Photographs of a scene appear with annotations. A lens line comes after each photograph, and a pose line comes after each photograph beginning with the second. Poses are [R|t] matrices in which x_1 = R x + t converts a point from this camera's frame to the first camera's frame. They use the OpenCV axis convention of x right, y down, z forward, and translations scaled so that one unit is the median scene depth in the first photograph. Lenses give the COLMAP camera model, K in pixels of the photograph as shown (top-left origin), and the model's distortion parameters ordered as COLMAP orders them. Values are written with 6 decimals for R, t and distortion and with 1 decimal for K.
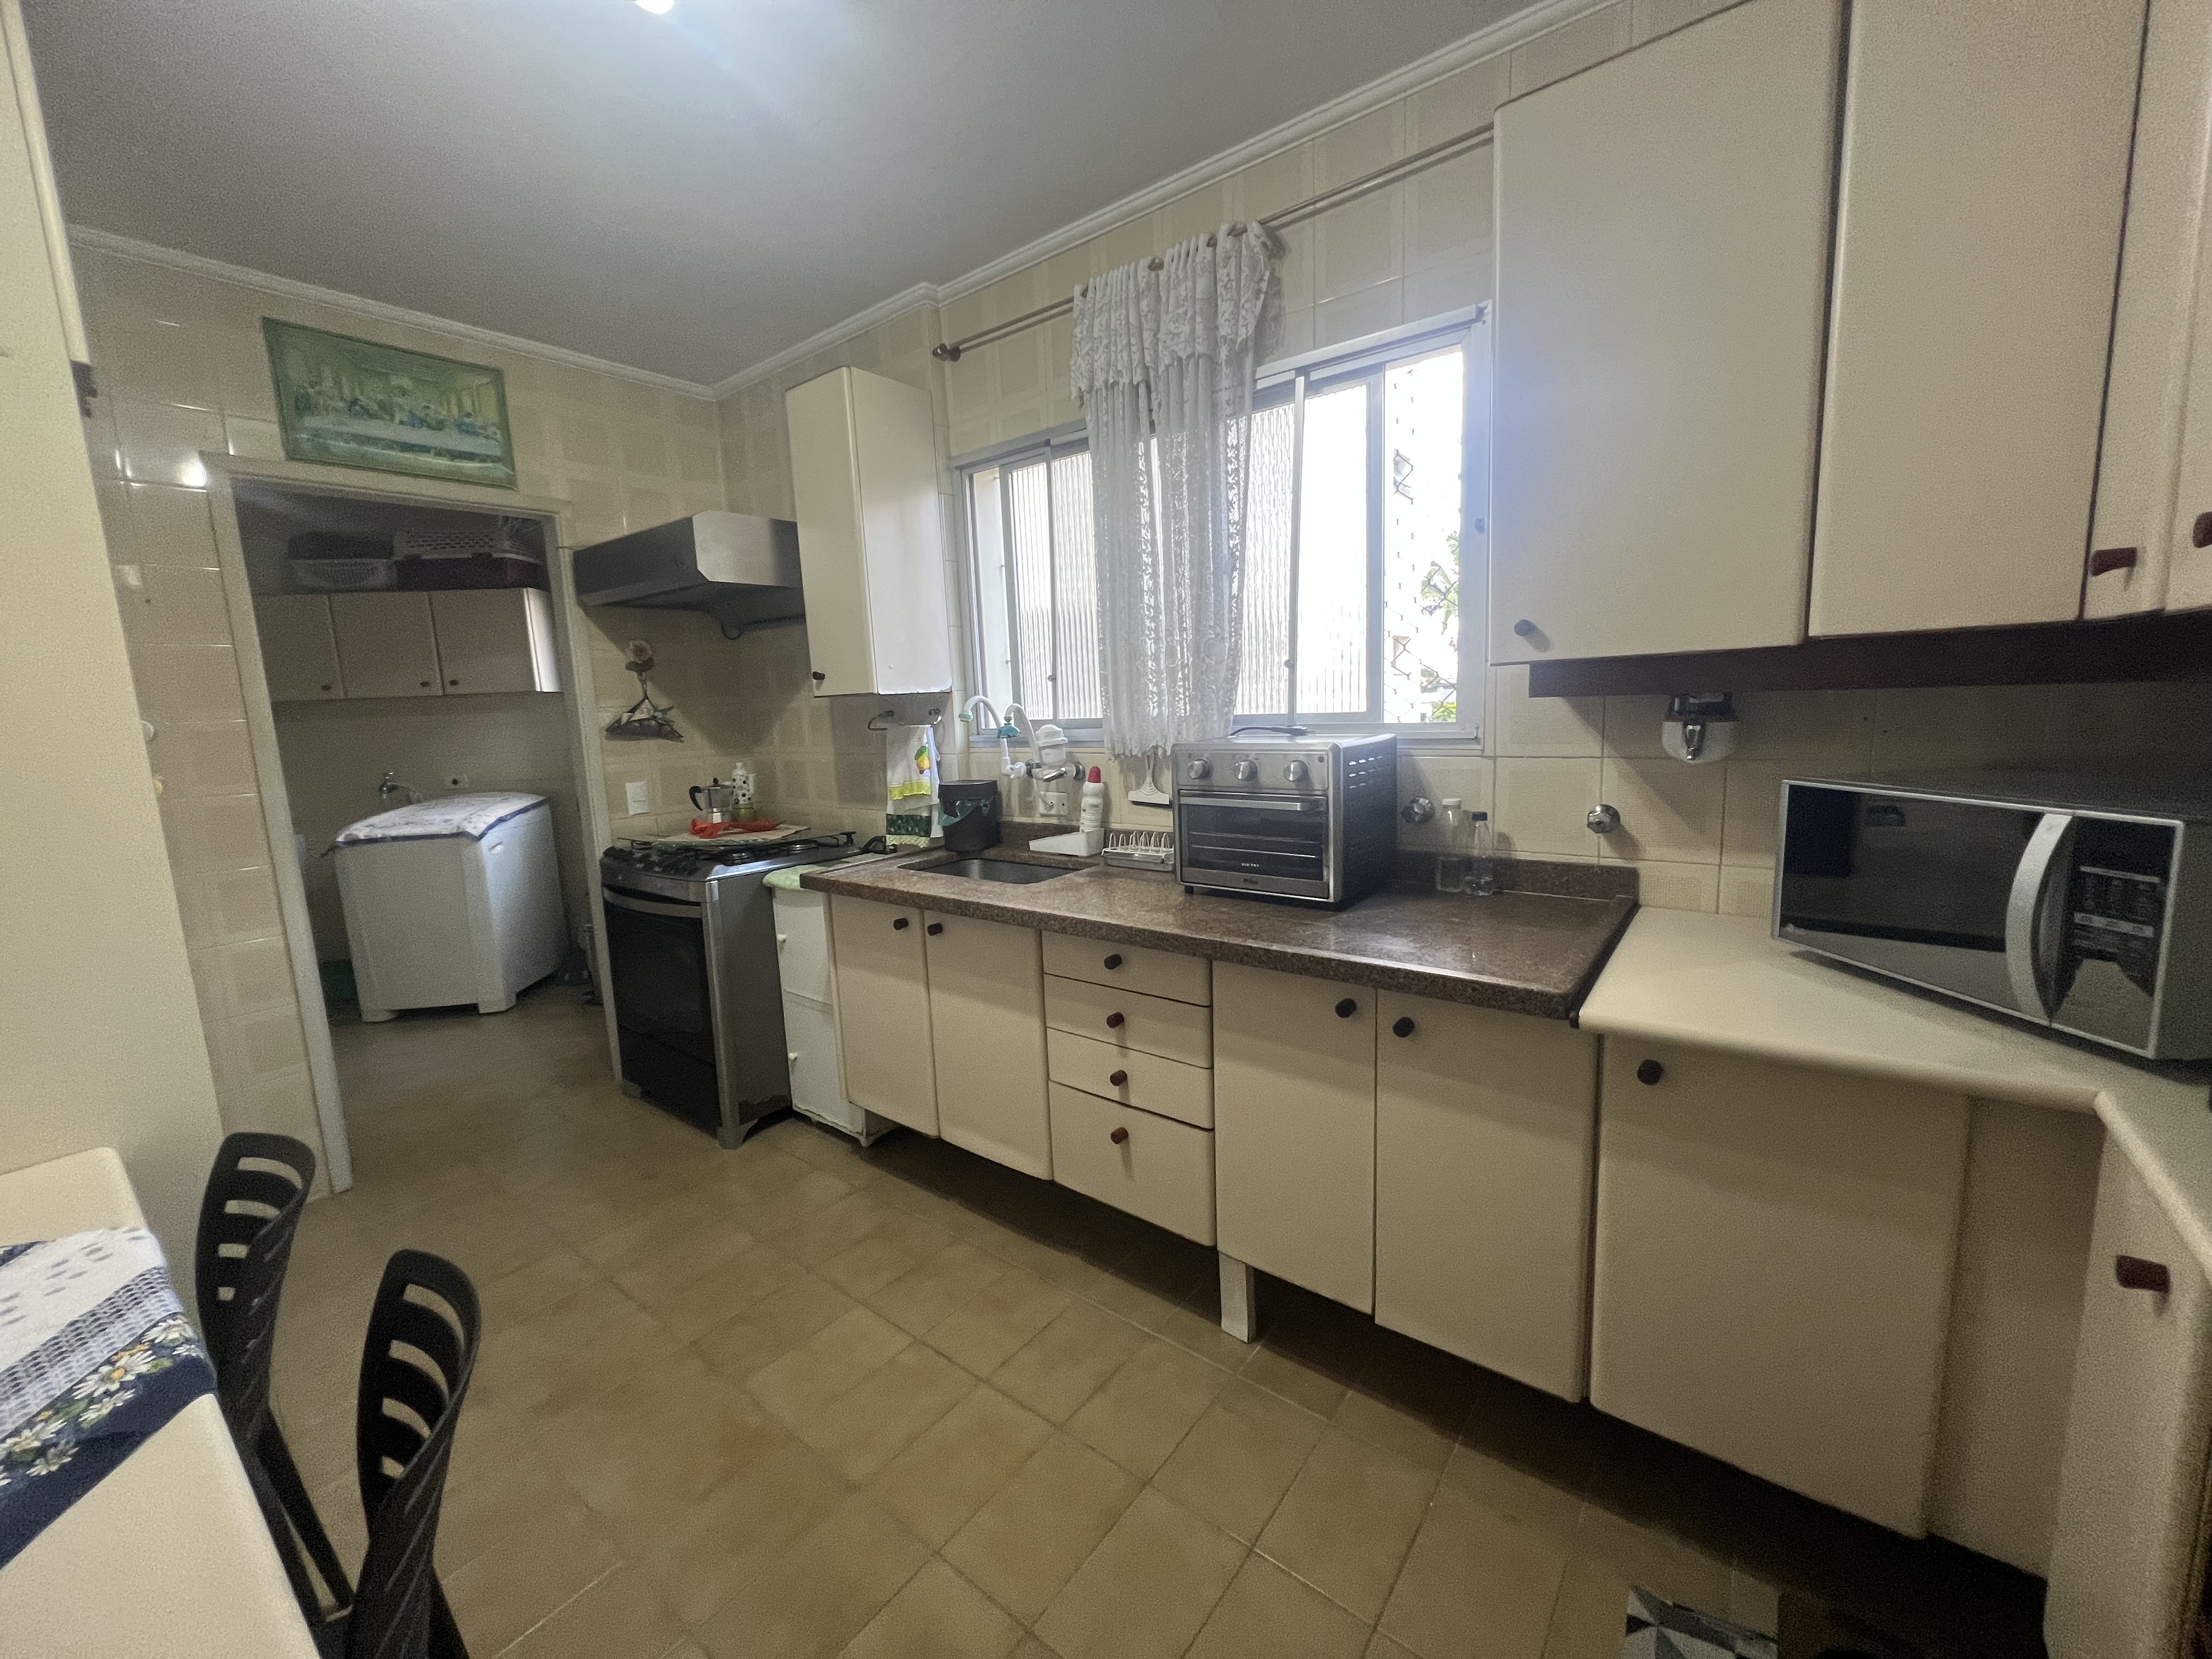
lens RADIAL K [[889.8, 0, 1100.7], [0, 889.8, 823.4], [0, 0, 1]] dist [-0.002098, -0.000136]
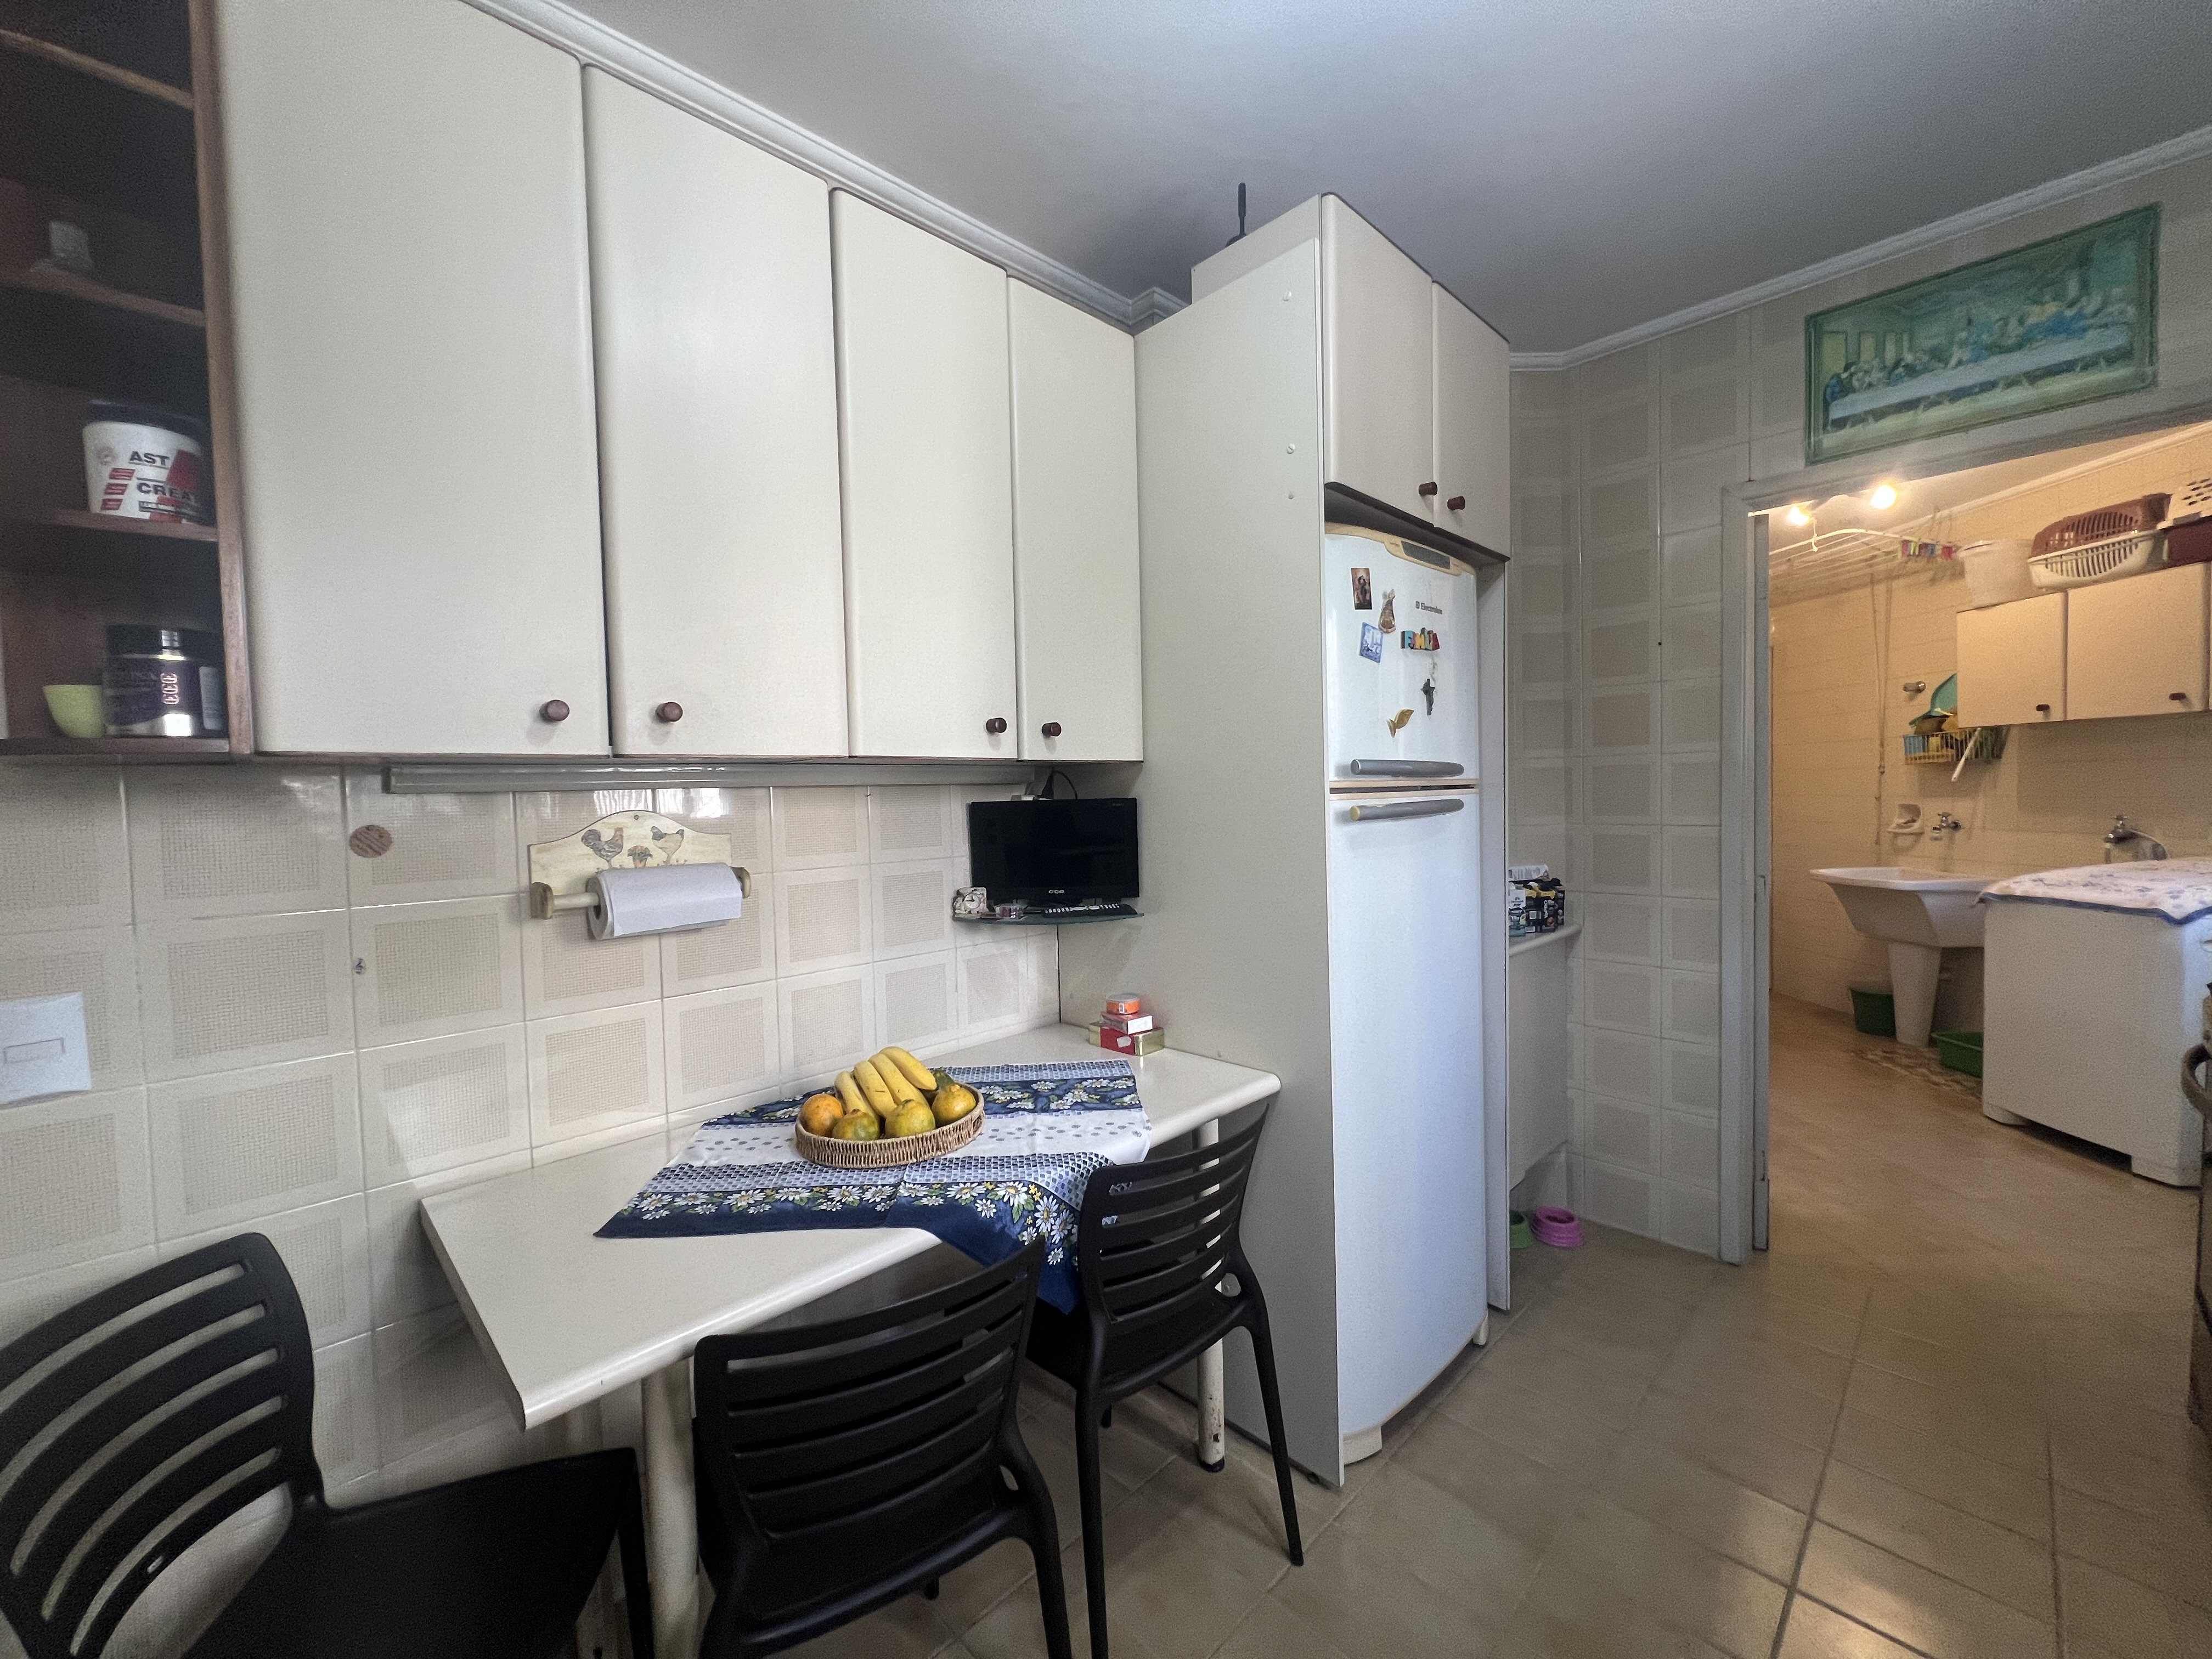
lens RADIAL K [[882.3, 0, 1106.7], [0, 882.3, 827.5], [0, 0, 1]] dist [-0.002875, -0.000266]
pose [[-0.135624, 0.087961, -0.986848, 0.096744], [-0.106541, 0.988981, 0.102794, -0.057693], [0.985015, 0.119081, -0.124758, 0.434499]]
